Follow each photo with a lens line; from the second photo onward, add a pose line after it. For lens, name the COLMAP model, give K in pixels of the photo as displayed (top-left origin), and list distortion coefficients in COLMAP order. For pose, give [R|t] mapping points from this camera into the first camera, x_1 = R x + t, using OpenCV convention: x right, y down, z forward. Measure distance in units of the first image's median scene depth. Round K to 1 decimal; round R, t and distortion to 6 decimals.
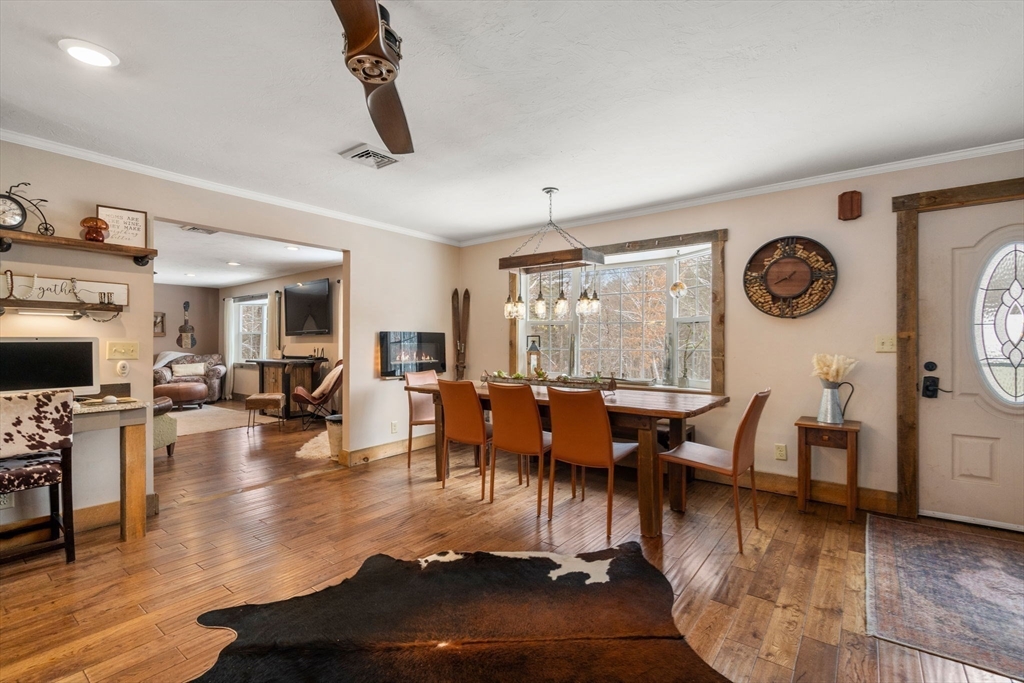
lens RADIAL K [[469.6, 0, 507.5], [0, 469.6, 340.7], [0, 0, 1]] dist [-0.007014, 0.001301]
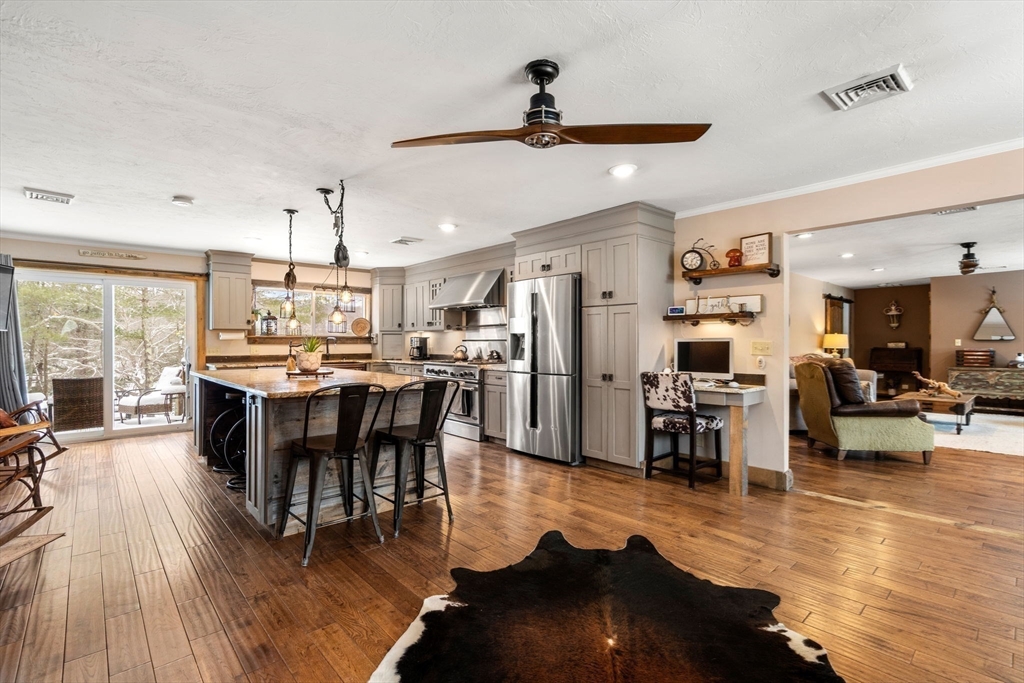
lens RADIAL K [[469.6, 0, 513.6], [0, 469.6, 340.8], [0, 0, 1]] dist [-0.007014, 0.001301]
pose [[-0.176870, -0.000196, -0.984234, 0.513013], [0.004319, 0.999990, -0.000975, -0.000388], [0.984225, -0.004424, -0.176867, 0.559805]]
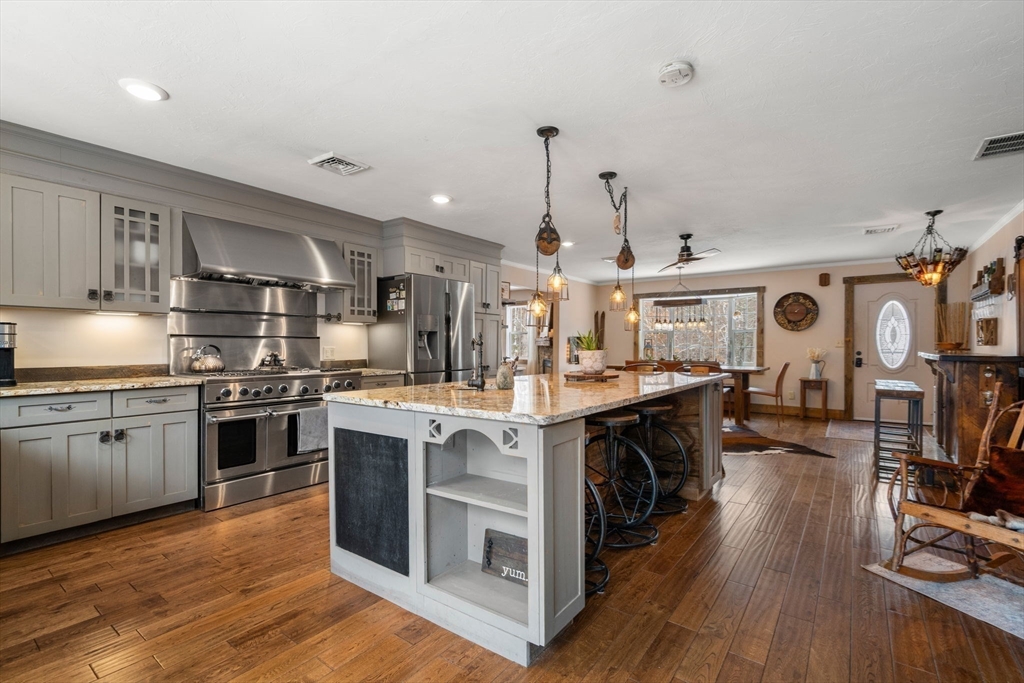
lens RADIAL K [[469.6, 0, 512.5], [0, 469.6, 346.3], [0, 0, 1]] dist [-0.007014, 0.001301]
pose [[0.999701, 0.001722, 0.024410, -0.799498], [-0.001855, 0.999983, 0.005452, 0.012022], [-0.024400, -0.005496, 0.999687, -1.186538]]
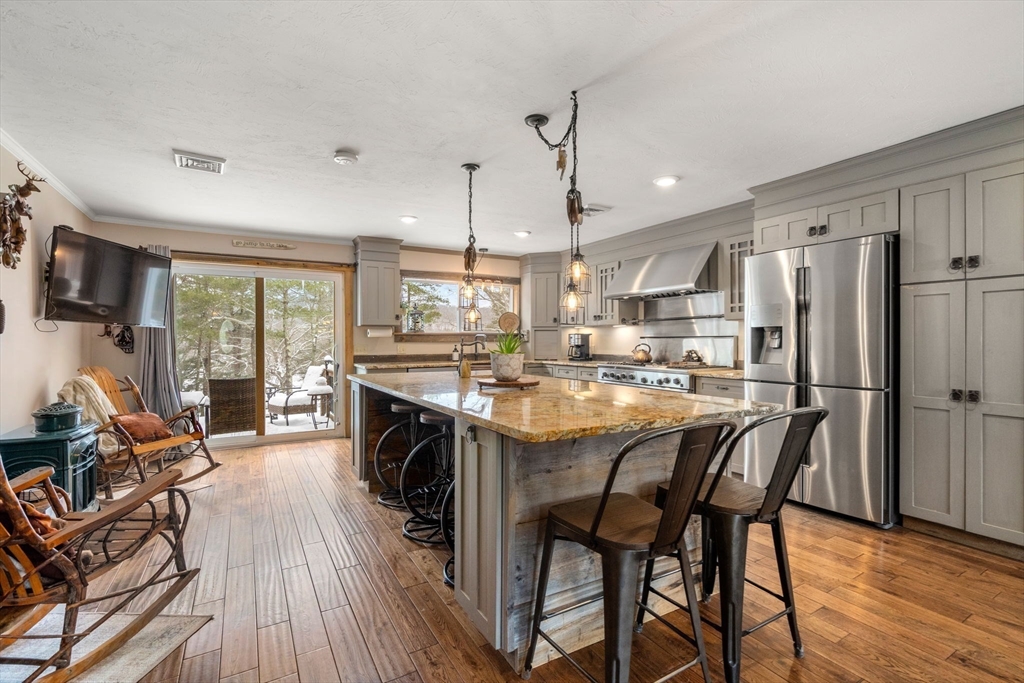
lens RADIAL K [[469.6, 0, 517.8], [0, 469.6, 340.4], [0, 0, 1]] dist [-0.007014, 0.001301]
pose [[-0.373834, 0.004088, -0.927487, 0.209189], [0.005866, 0.999981, 0.002043, -0.000266], [0.927477, -0.004677, -0.373851, 0.164878]]
